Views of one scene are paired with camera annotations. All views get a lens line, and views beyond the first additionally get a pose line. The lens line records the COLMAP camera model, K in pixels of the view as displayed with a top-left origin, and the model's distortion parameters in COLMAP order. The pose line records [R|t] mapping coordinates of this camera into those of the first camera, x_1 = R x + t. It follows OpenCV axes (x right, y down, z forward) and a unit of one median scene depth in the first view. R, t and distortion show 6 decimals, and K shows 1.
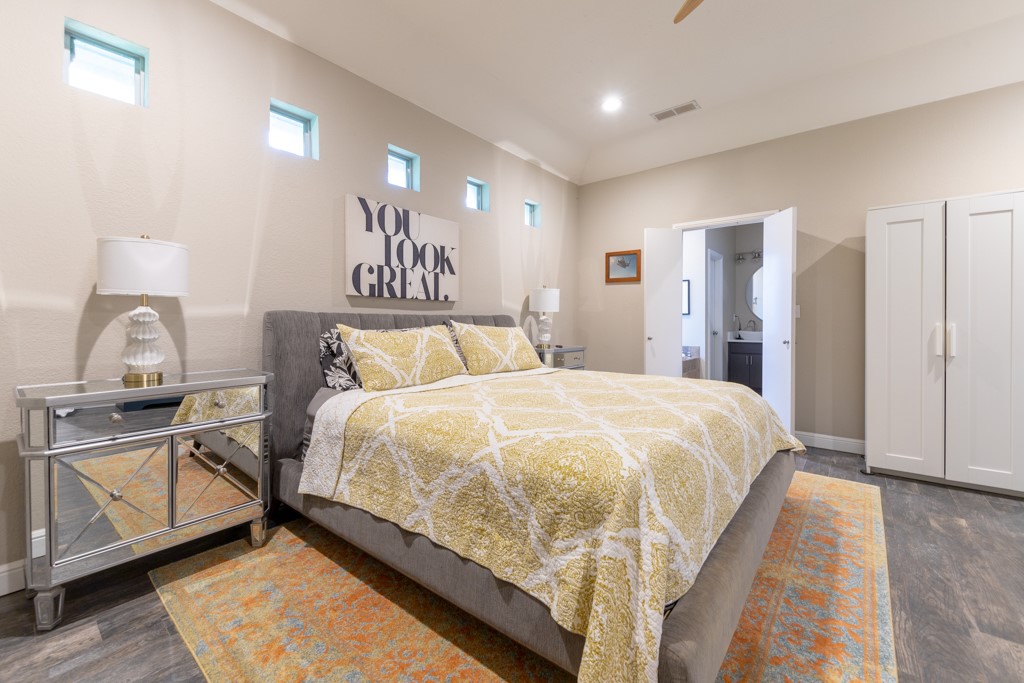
lens RADIAL K [[419.3, 0, 524.6], [0, 419.3, 324.7], [0, 0, 1]] dist [0.000504, -0.000419]
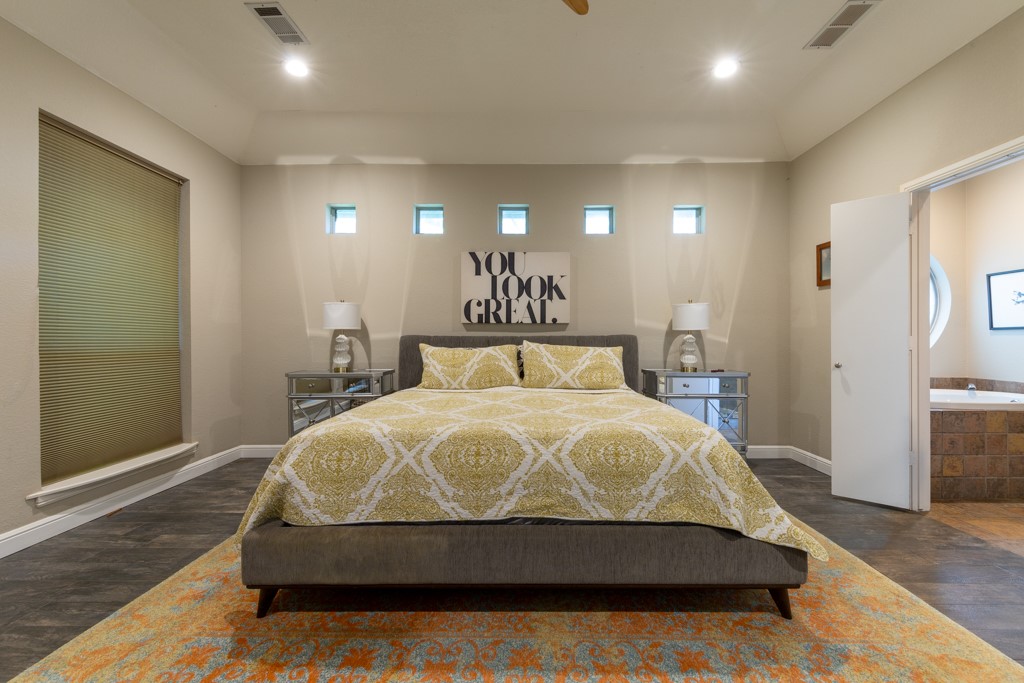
lens RADIAL K [[425.9, 0, 517.0], [0, 425.9, 342.9], [0, 0, 1]] dist [0.002143, -0.000097]
pose [[0.616151, 0.000481, -0.787628, 0.730743], [-0.003222, 0.999993, -0.001910, -0.001459], [0.787621, 0.003715, 0.616149, 0.231737]]
